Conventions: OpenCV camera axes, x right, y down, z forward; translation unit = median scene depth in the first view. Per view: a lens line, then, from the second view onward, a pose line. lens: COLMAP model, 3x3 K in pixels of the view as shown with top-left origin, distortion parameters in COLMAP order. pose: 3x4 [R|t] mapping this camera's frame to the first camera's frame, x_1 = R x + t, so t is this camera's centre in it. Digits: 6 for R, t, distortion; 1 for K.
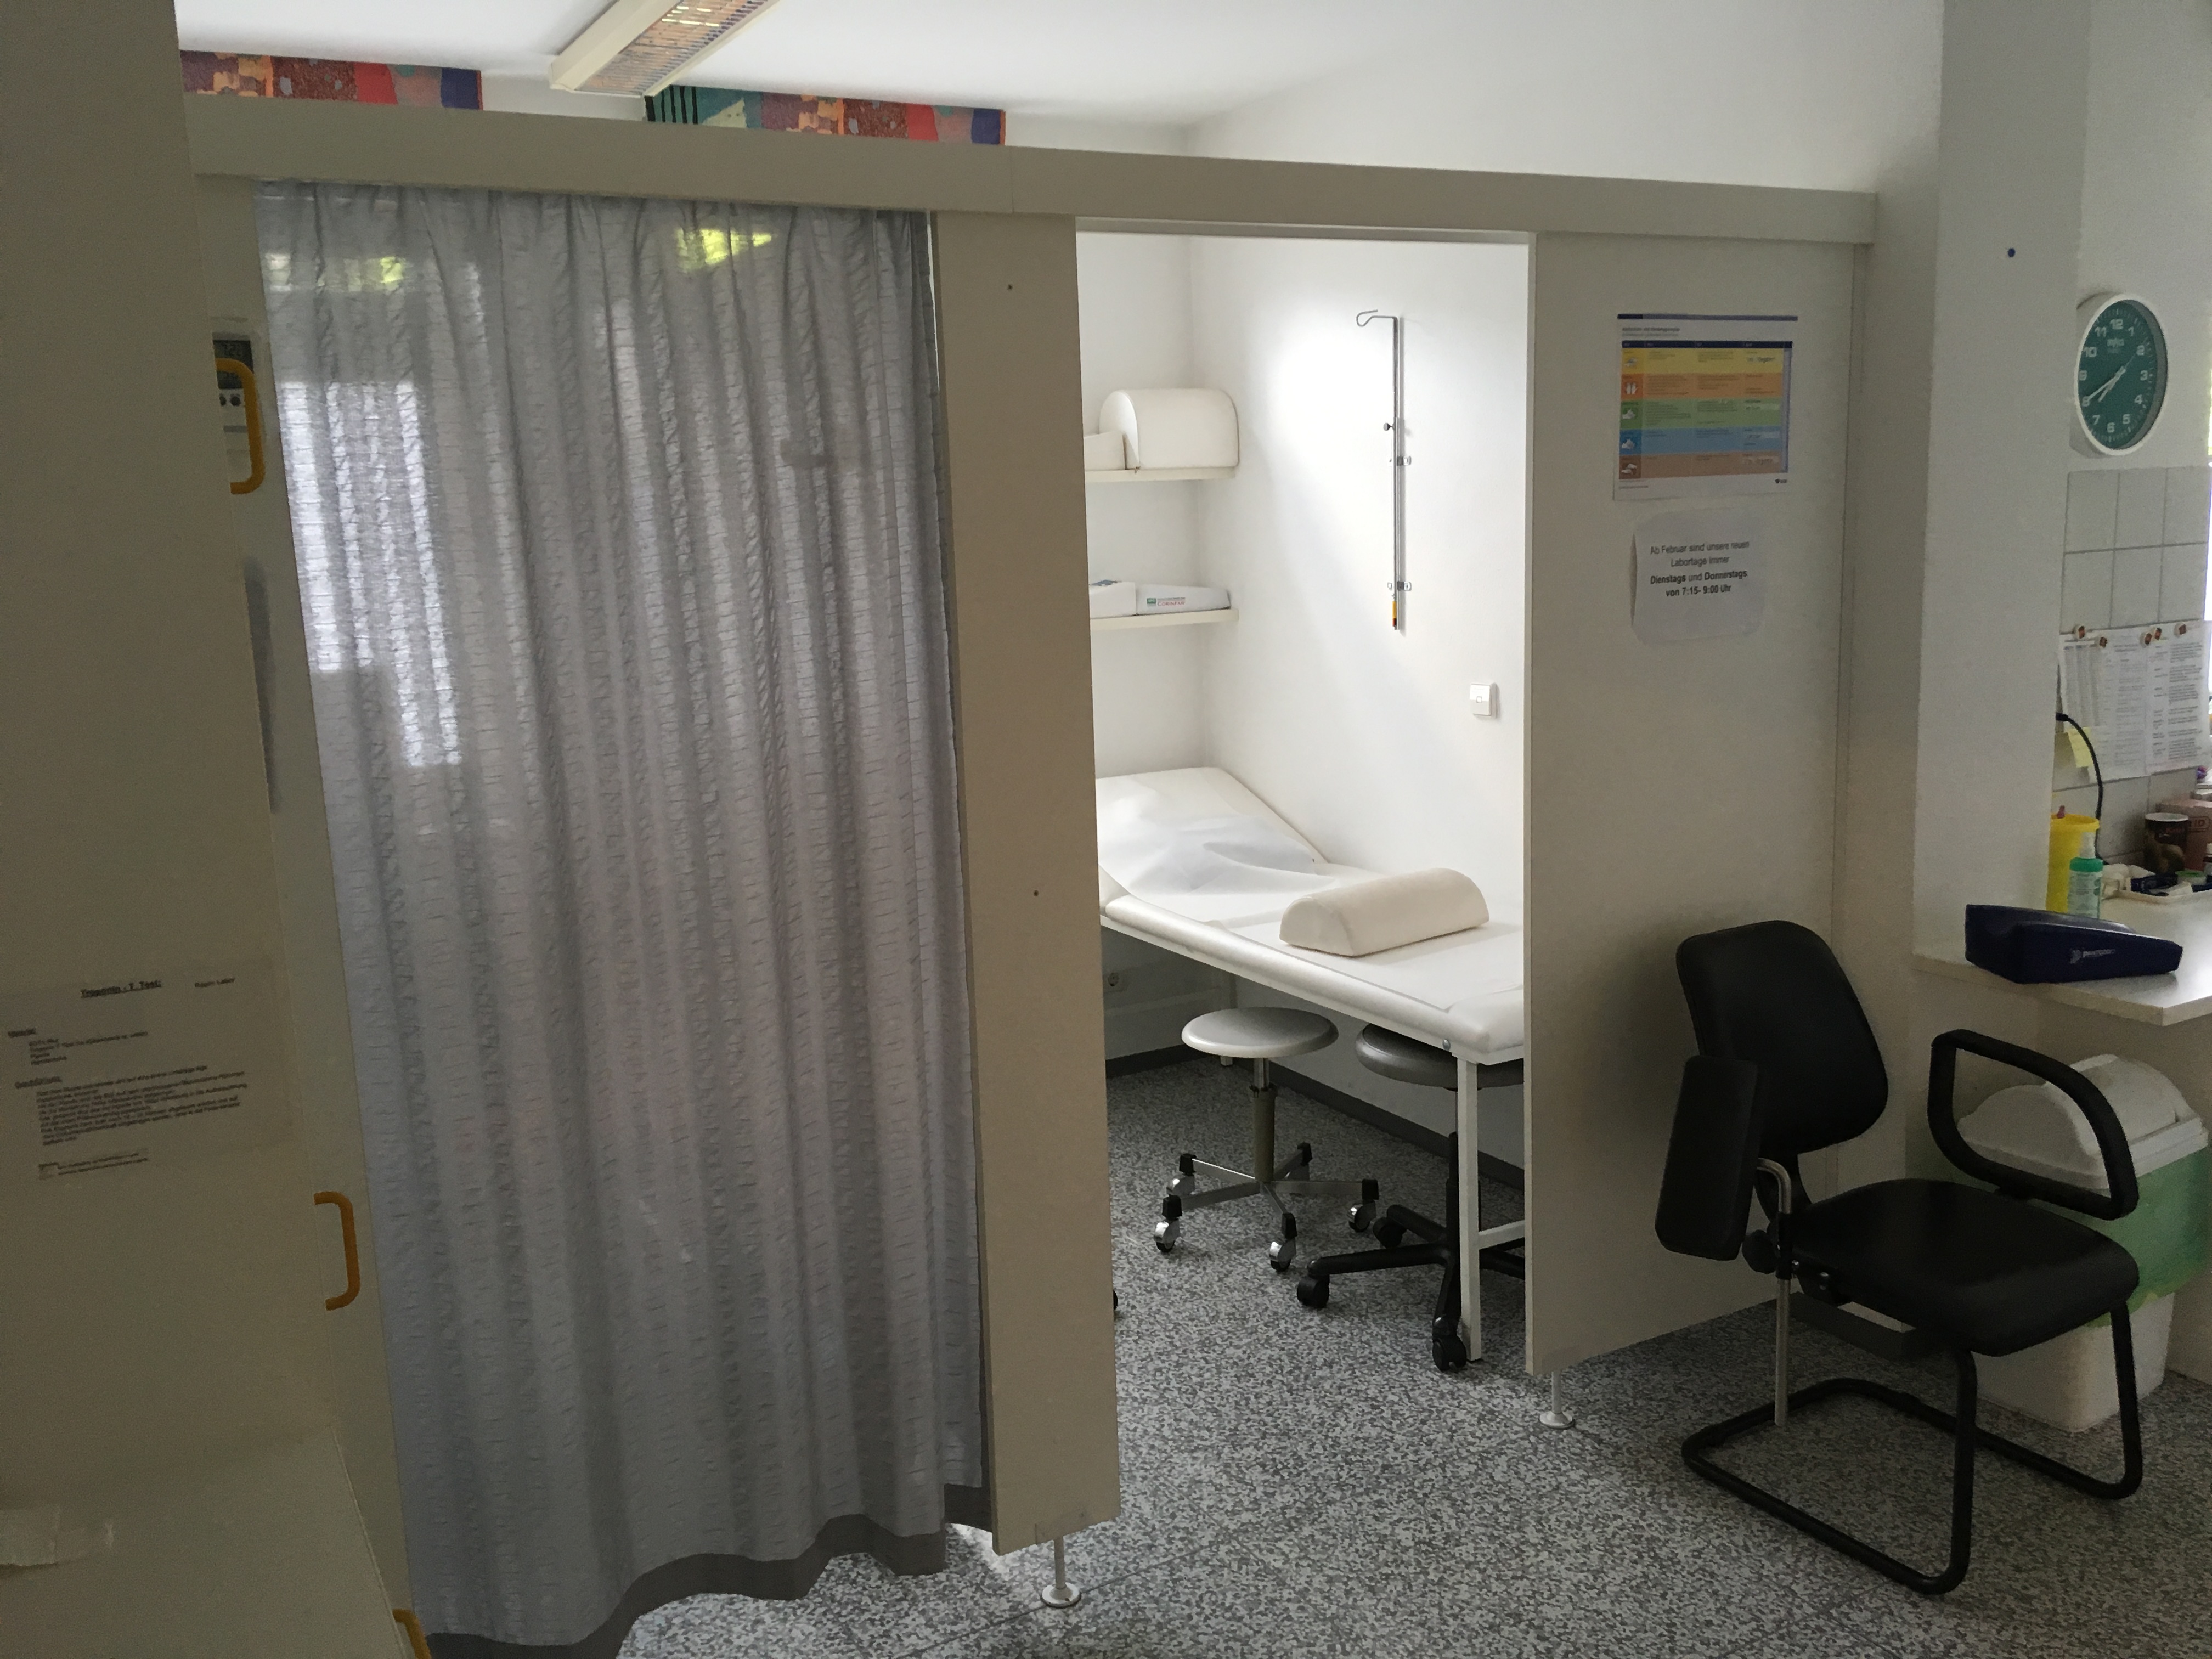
lens RADIAL K [[1874.9, 0, 1106.0], [0, 1874.9, 829.5], [0, 0, 1]] dist [0.114972, -0.178935]
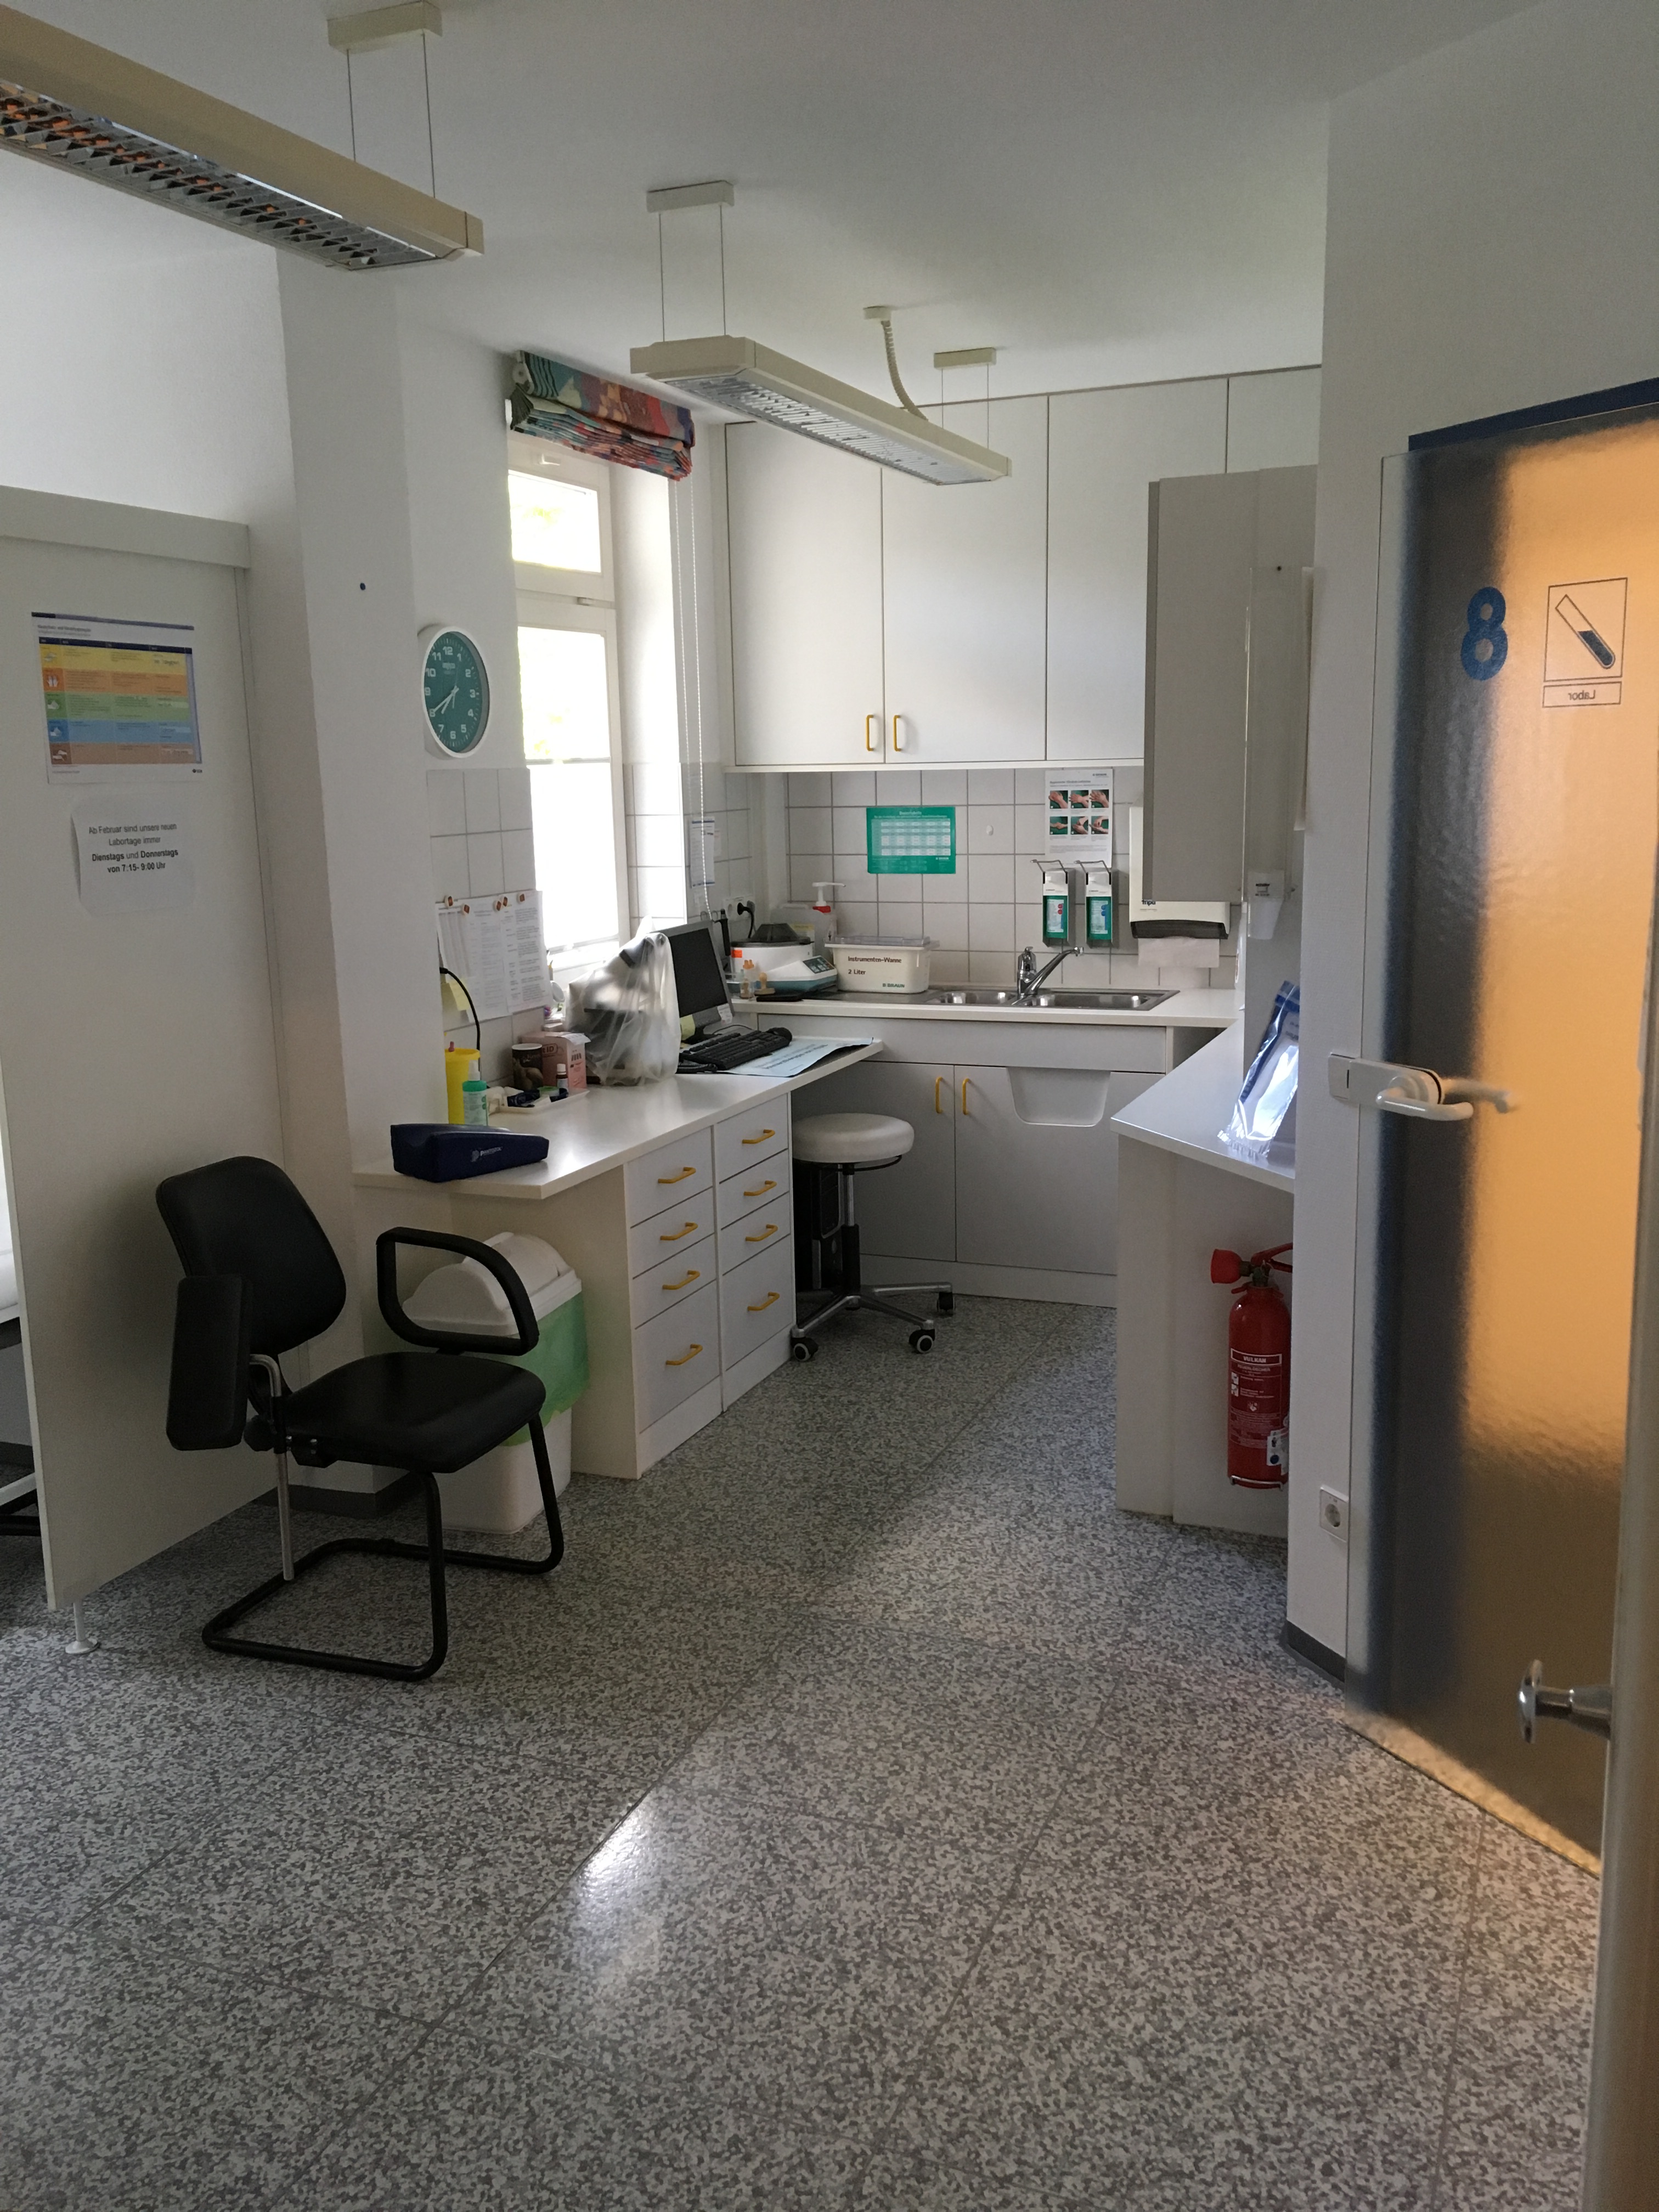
lens RADIAL K [[1874.9, 0, 829.5], [0, 1874.9, 1106.0], [0, 0, 1]] dist [0.114972, -0.178935]
pose [[0.781282, -0.094209, 0.617028, -0.070070], [0.100310, 0.994646, 0.024852, 0.025944], [-0.616065, 0.042477, 0.786549, -0.118279]]
